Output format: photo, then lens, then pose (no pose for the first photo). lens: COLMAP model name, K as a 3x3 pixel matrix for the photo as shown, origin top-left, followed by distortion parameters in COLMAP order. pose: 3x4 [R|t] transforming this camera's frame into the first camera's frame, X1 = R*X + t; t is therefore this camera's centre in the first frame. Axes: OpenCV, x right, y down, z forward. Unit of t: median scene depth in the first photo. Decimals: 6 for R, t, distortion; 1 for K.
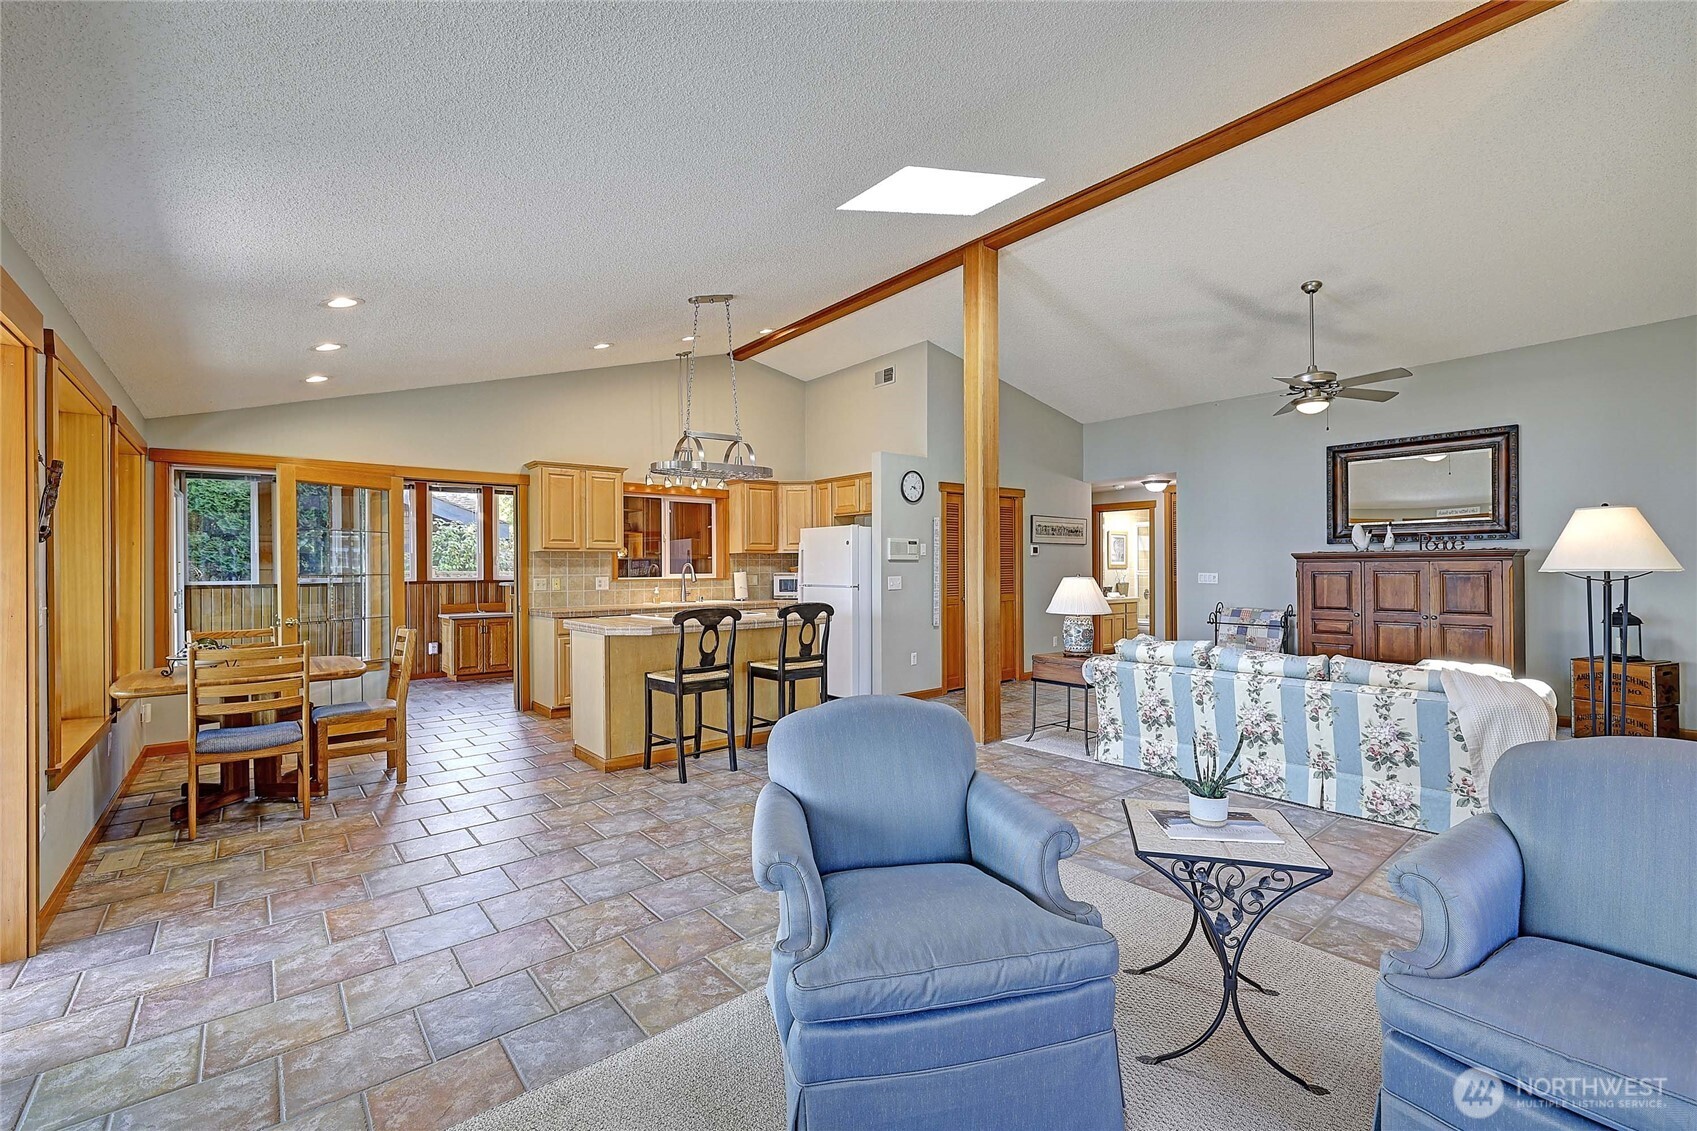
lens RADIAL K [[720.3, 0, 853.3], [0, 720.3, 567.1], [0, 0, 1]] dist [-0.002938, 0.000034]
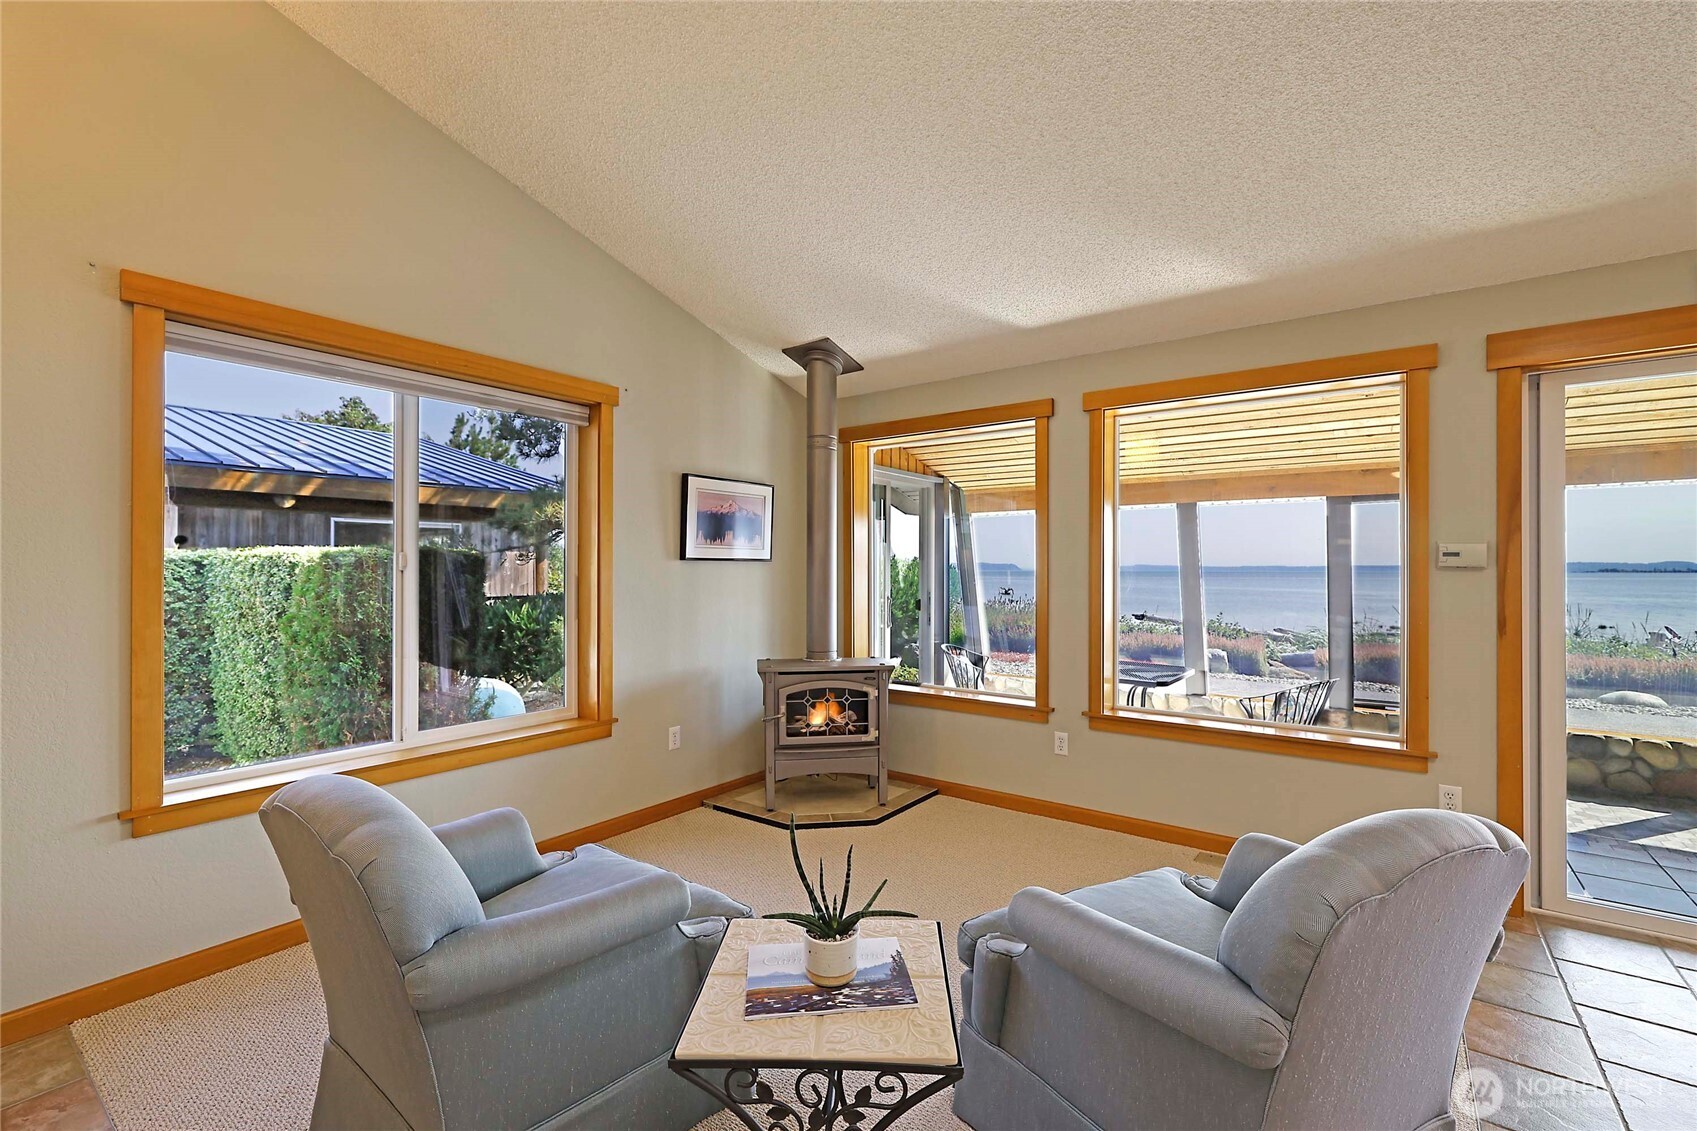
lens RADIAL K [[720.3, 0, 853.3], [0, 720.3, 567.1], [0, 0, 1]] dist [-0.002938, 0.000034]
pose [[-0.972138, 0.006207, -0.234327, 0.222891], [0.008001, 0.999946, -0.006705, 0.000658], [0.234272, -0.008393, -0.972135, 0.582975]]
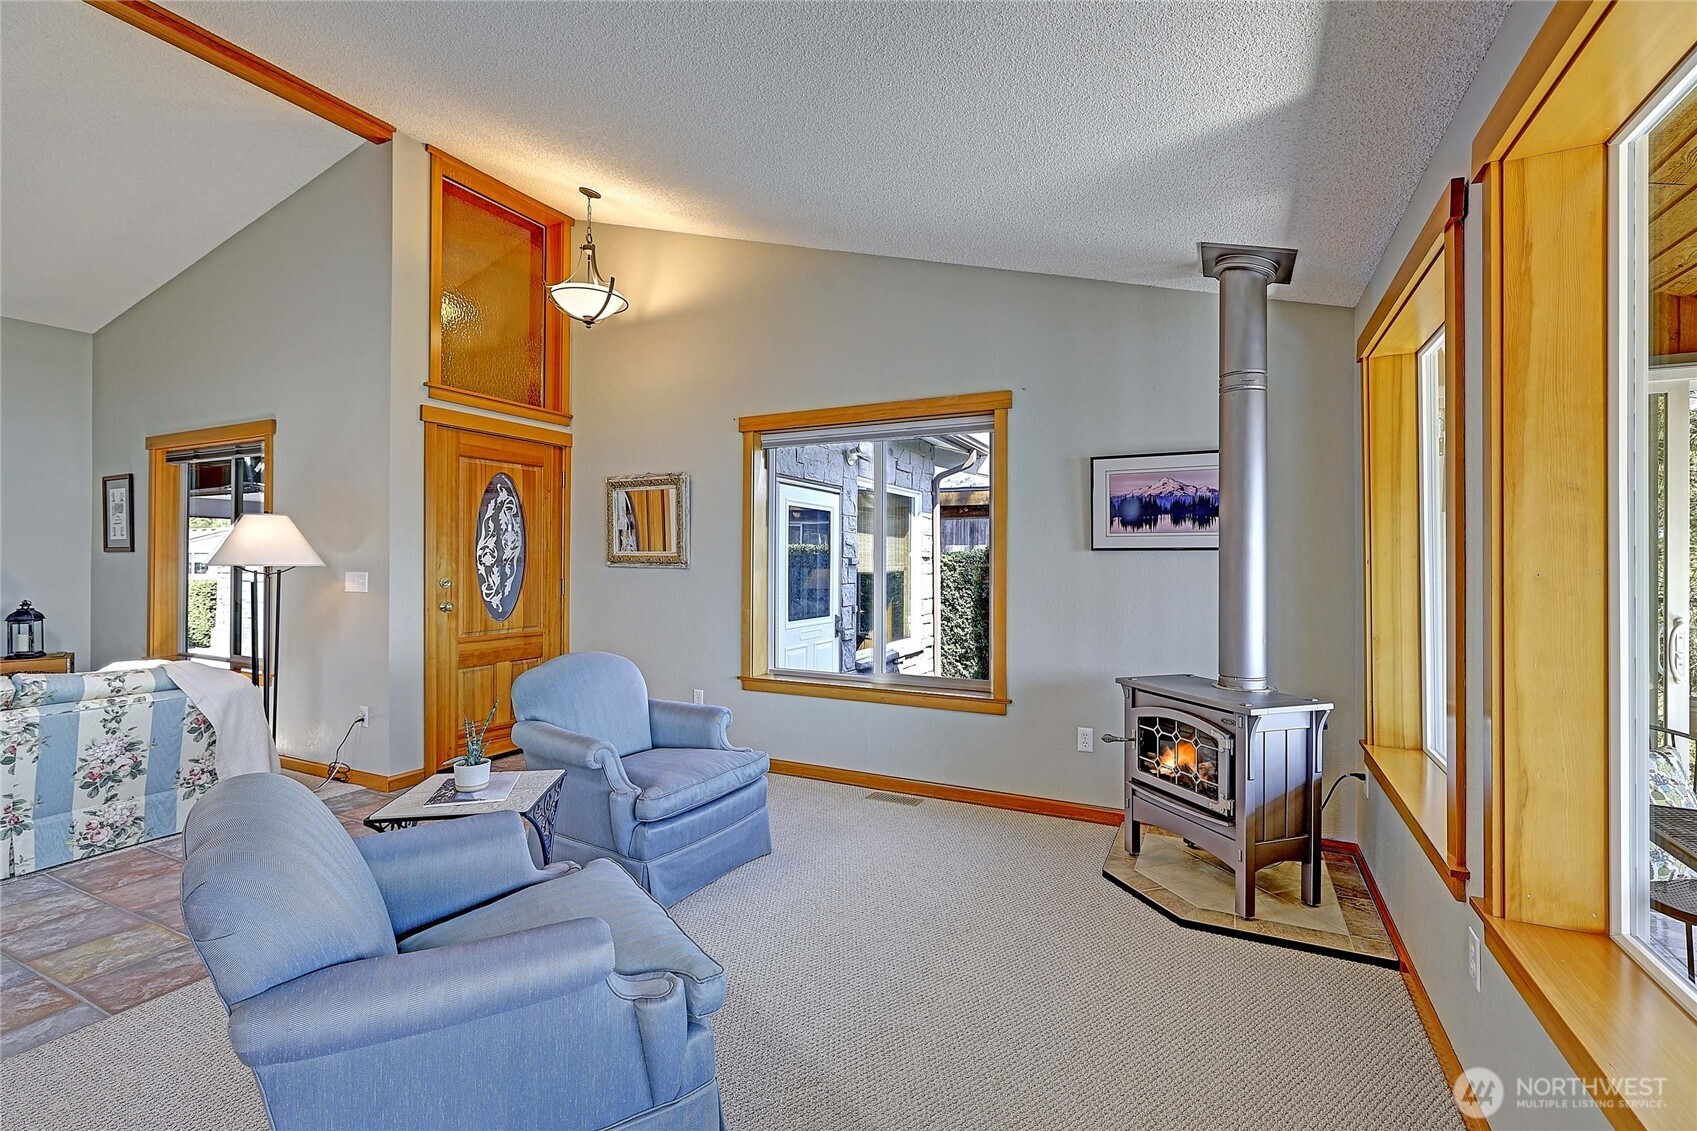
lens RADIAL K [[732.2, 0, 864.7], [0, 732.2, 558.1], [0, 0, 1]] dist [-0.003268, 0.000070]
pose [[-0.405200, 0.008952, 0.914184, -0.289939], [-0.001802, 0.999942, -0.010590, 0.001808], [-0.914226, -0.005939, -0.405161, 0.325204]]
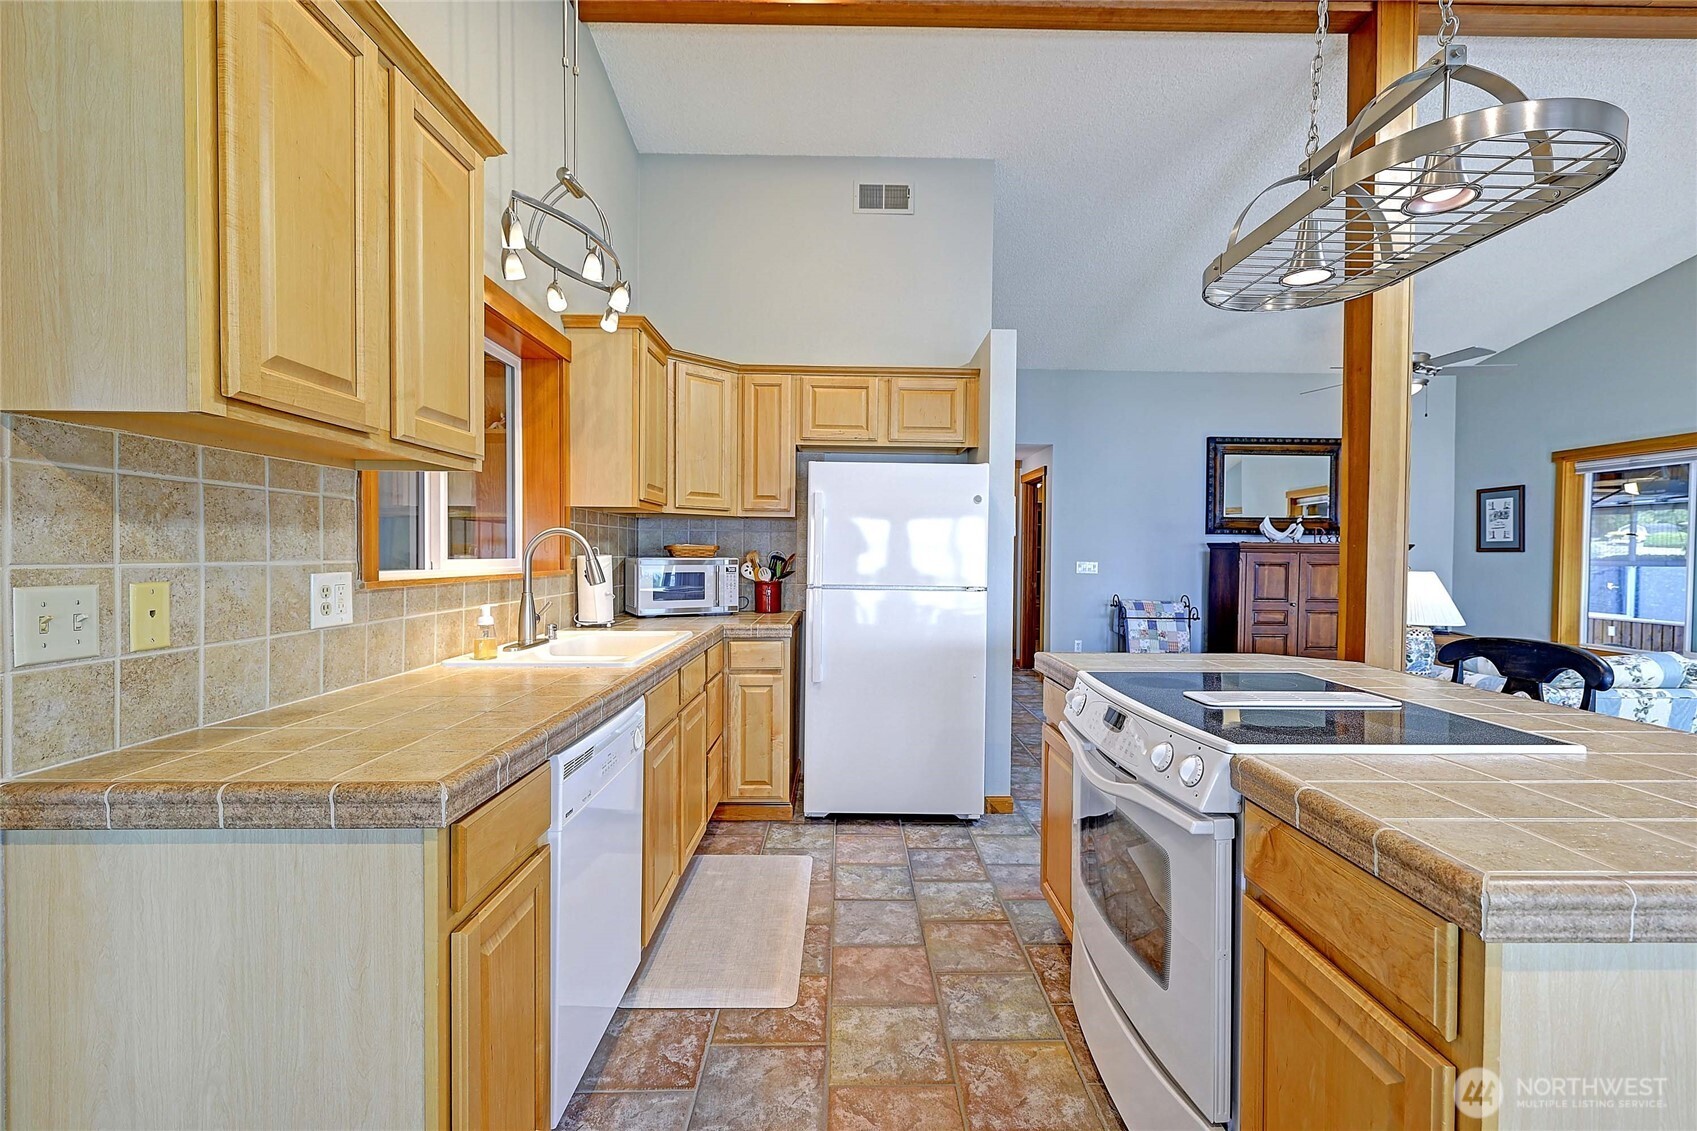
lens RADIAL K [[724.4, 0, 851.1], [0, 724.4, 566.9], [0, 0, 1]] dist [0.000649, 0.000196]
pose [[0.634943, -0.001836, 0.772556, -0.542626], [-0.015395, 0.999769, 0.015029, 0.007382], [-0.772405, -0.021437, 0.634768, 0.918131]]
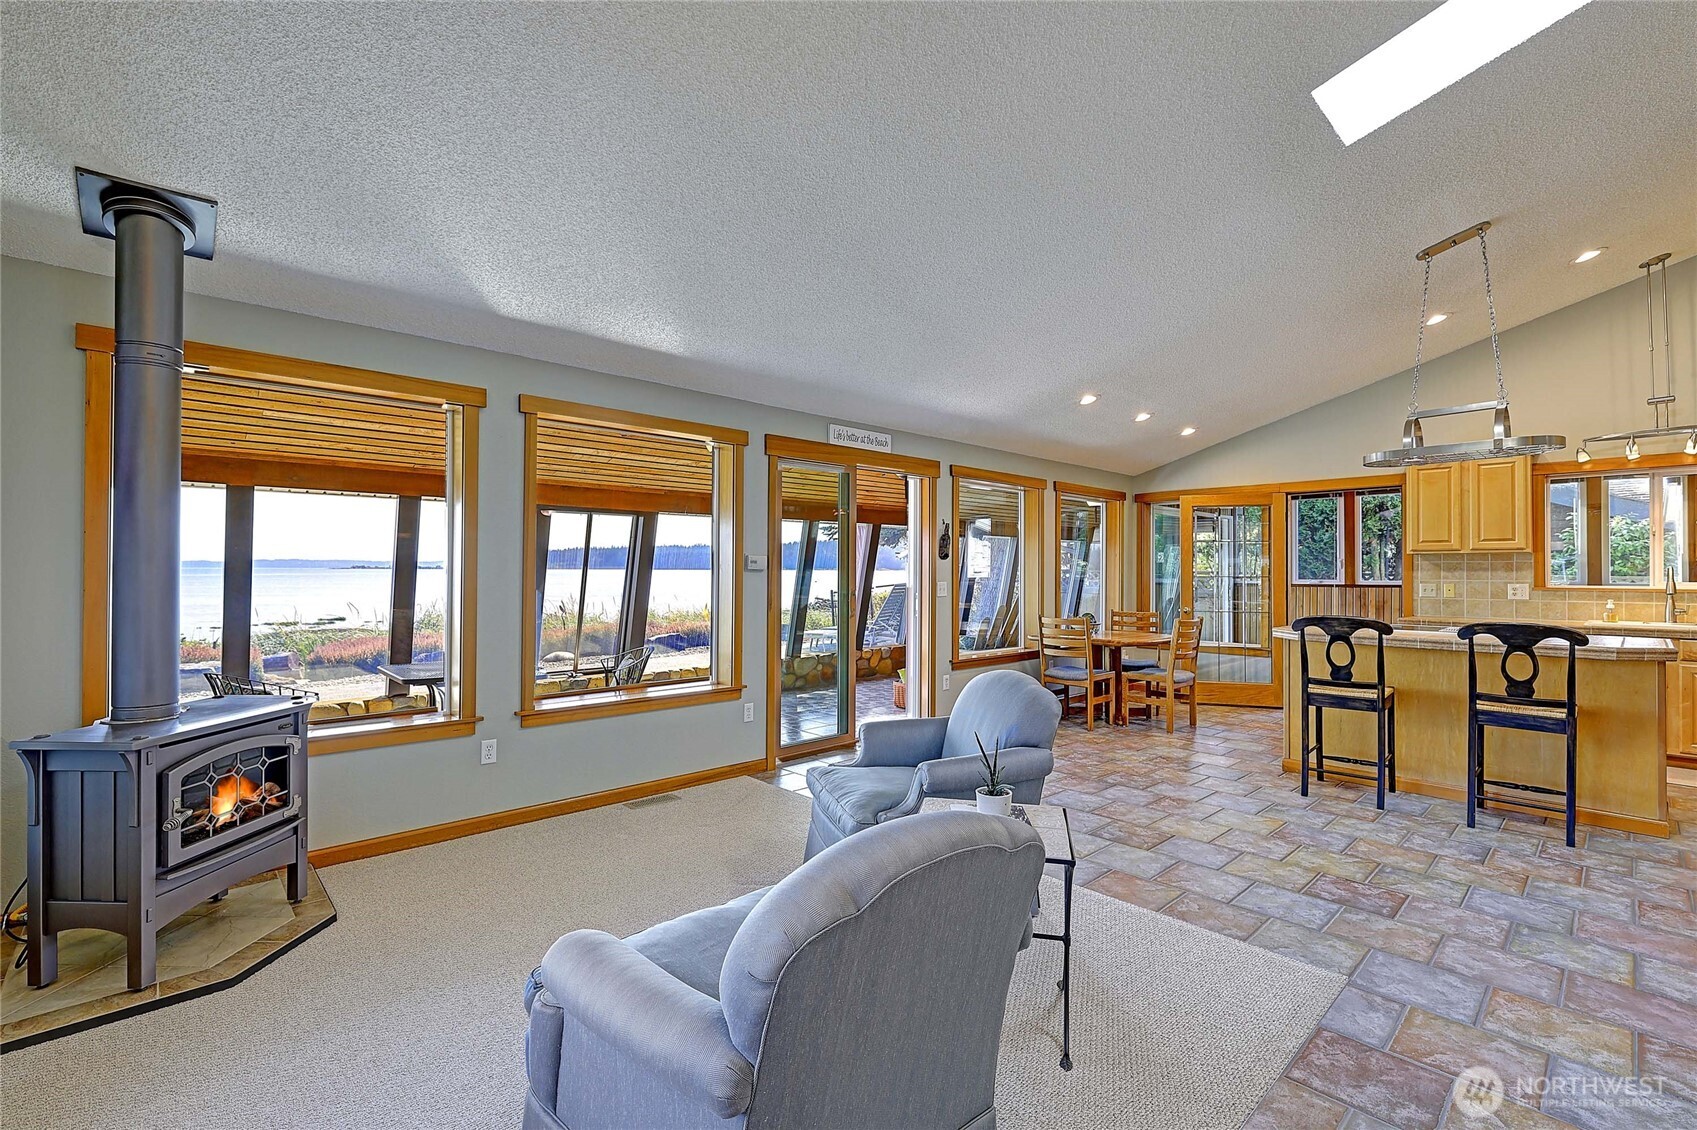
lens RADIAL K [[748.1, 0, 857.3], [0, 748.1, 563.4], [0, 0, 1]] dist [-0.003670, -0.000401]
pose [[0.064094, -0.004608, -0.997933, 0.562714], [-0.003281, 0.999983, -0.004828, -0.003587], [0.997938, 0.003583, 0.064078, 0.262340]]
